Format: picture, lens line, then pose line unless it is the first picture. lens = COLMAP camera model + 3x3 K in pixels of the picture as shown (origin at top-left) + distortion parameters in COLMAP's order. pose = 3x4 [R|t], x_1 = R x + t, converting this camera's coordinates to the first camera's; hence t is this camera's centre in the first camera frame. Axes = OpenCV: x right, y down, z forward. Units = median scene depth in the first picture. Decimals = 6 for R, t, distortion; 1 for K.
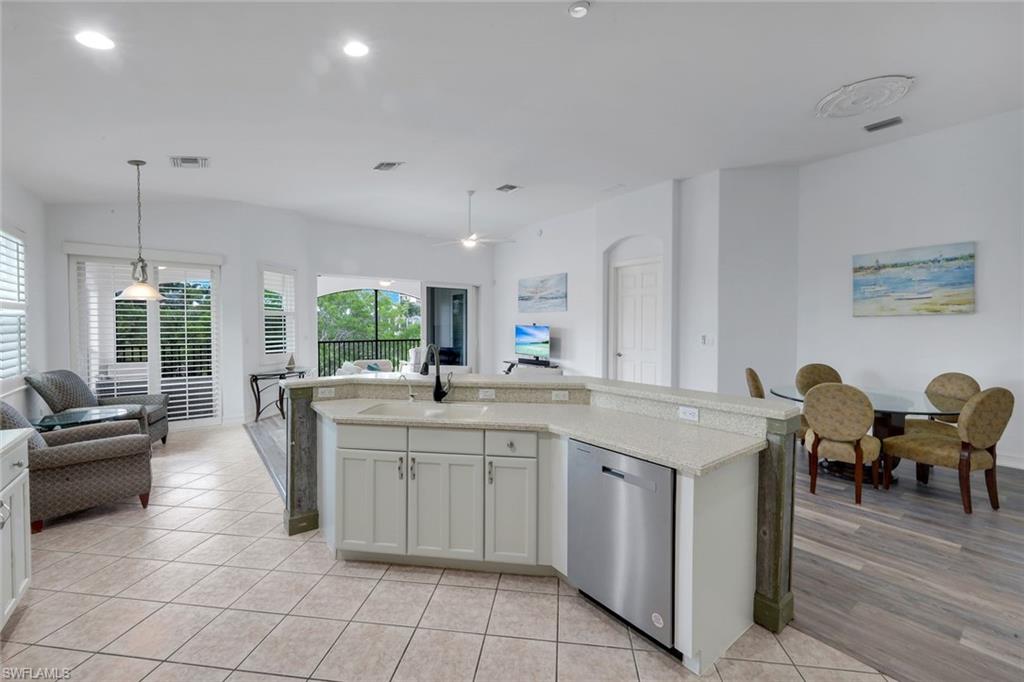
lens RADIAL K [[416.4, 0, 507.9], [0, 416.4, 335.9], [0, 0, 1]] dist [0.003090, 0.000293]
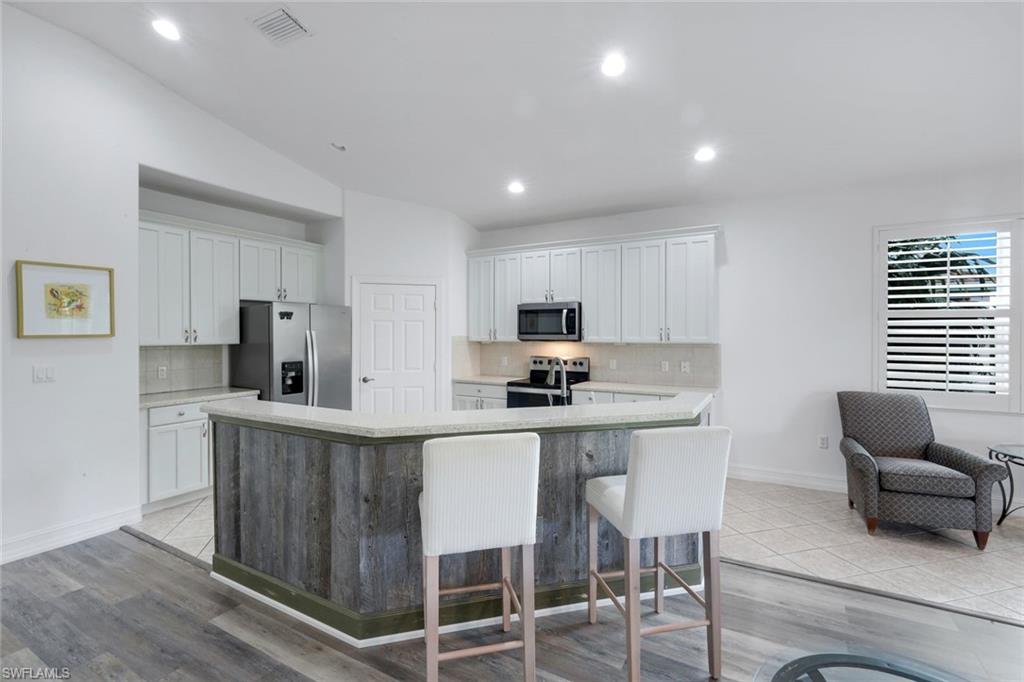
lens RADIAL K [[471.4, 0, 509.2], [0, 471.4, 333.5], [0, 0, 1]] dist [-0.000912, 0.000681]
pose [[-0.923389, -0.001140, -0.383864, 0.147219], [-0.010555, 0.999693, 0.022423, -0.027494], [0.383721, 0.024757, -0.923117, 0.932389]]
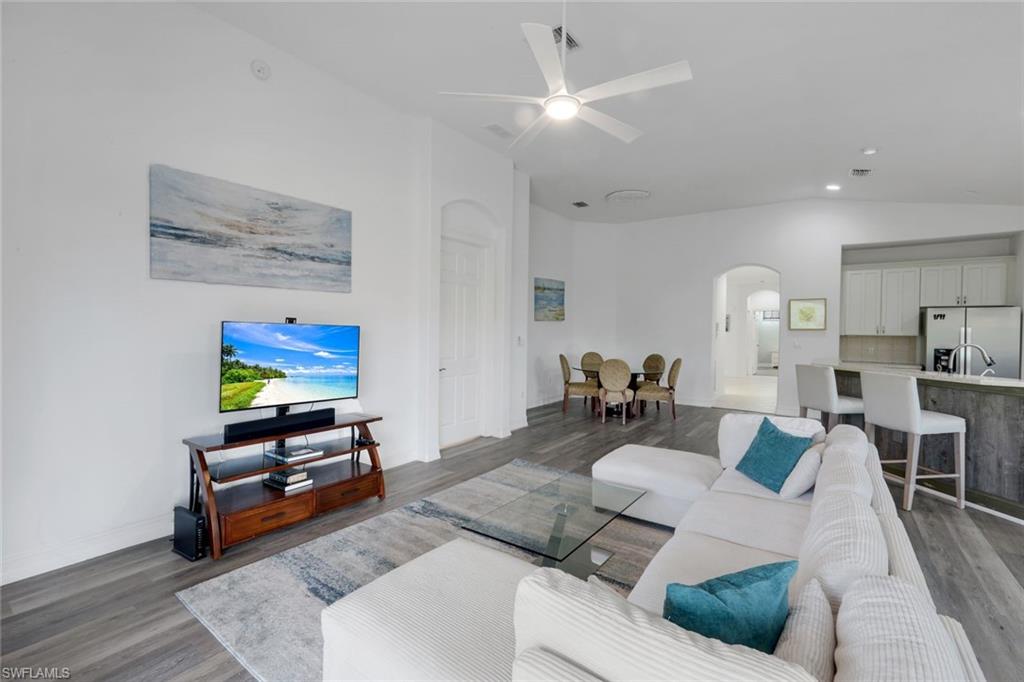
lens RADIAL K [[450.5, 0, 512.3], [0, 450.5, 335.1], [0, 0, 1]] dist [0.003426, 0.000527]
pose [[-0.293549, -0.020548, 0.955723, -0.562289], [0.013091, 0.999589, 0.025512, -0.033207], [-0.955855, 0.020000, -0.293159, 1.380053]]
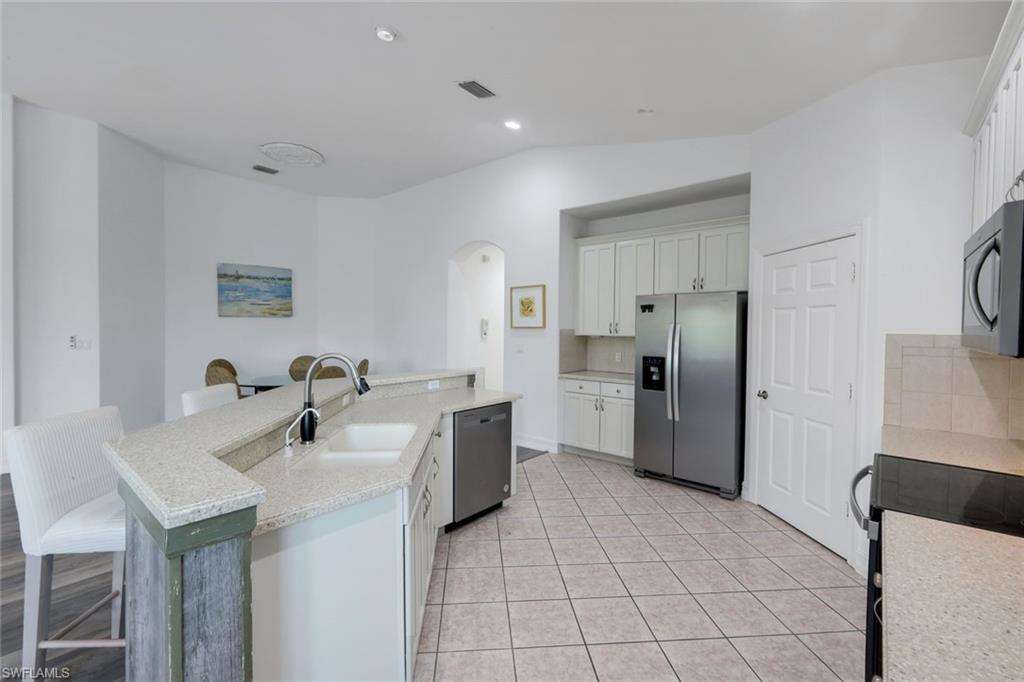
lens RADIAL K [[450.5, 0, 515.6], [0, 450.5, 334.4], [0, 0, 1]] dist [0.003426, 0.000527]
pose [[-0.206502, -0.017771, 0.978285, -0.492543], [0.012625, 0.999703, 0.020825, -0.011404], [-0.978365, 0.016651, -0.206217, 0.416917]]
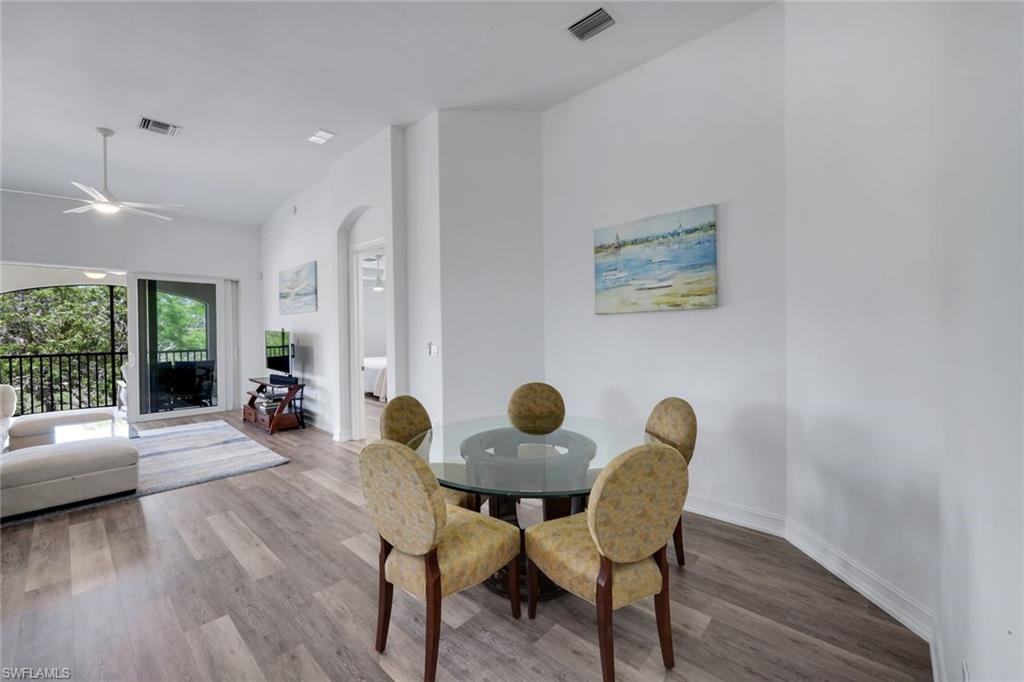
lens RADIAL K [[416.4, 0, 505.3], [0, 416.4, 335.6], [0, 0, 1]] dist [0.003090, 0.000293]
pose [[0.986948, -0.010992, 0.160665, 0.502897], [0.013179, 0.999834, -0.012550, -0.003272], [-0.160500, 0.014503, 0.986929, 0.287942]]
